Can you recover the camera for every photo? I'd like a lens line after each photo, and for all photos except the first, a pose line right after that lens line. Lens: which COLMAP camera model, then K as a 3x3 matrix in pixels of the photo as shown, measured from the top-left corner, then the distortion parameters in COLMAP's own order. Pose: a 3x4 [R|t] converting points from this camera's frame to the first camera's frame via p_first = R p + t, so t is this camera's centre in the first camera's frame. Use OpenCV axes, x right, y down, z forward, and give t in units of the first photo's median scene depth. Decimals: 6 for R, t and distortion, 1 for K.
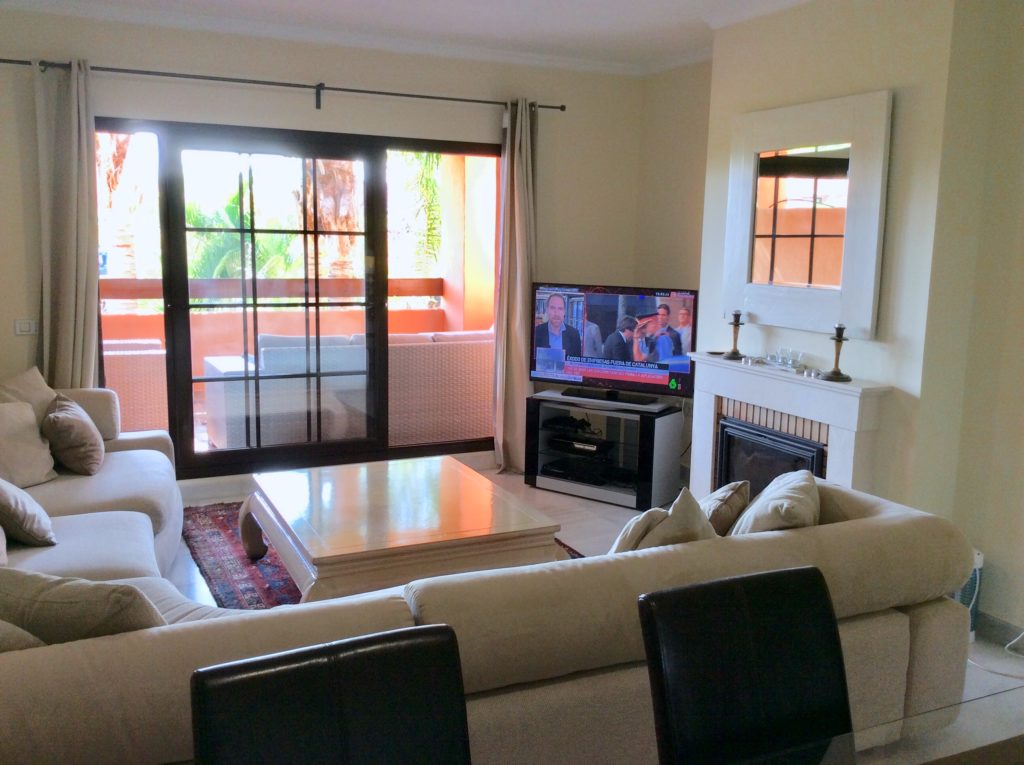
lens RADIAL K [[937.1, 0, 514.2], [0, 937.1, 380.2], [0, 0, 1]] dist [0.068272, 0.000000]
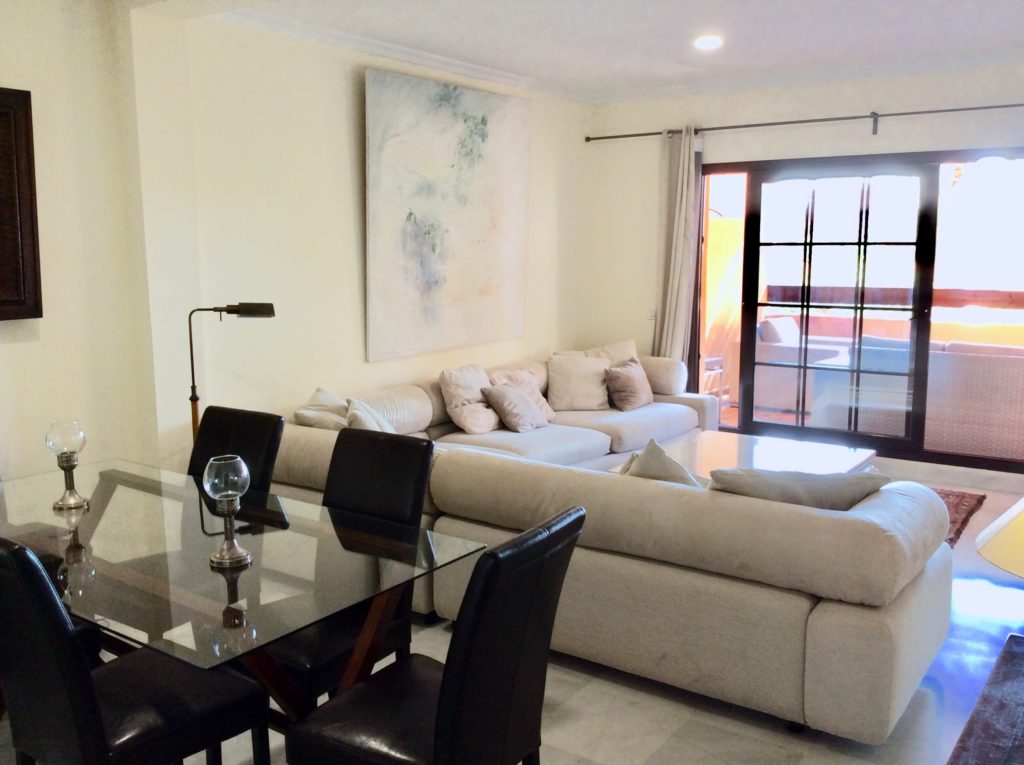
lens RADIAL K [[937.1, 0, 531.3], [0, 937.1, 382.4], [0, 0, 1]] dist [0.068272, 0.000000]
pose [[0.494142, 0.108315, -0.862608, 0.578603], [-0.122794, 0.990957, 0.054090, -0.005368], [0.860666, 0.079195, 0.502974, 0.101775]]
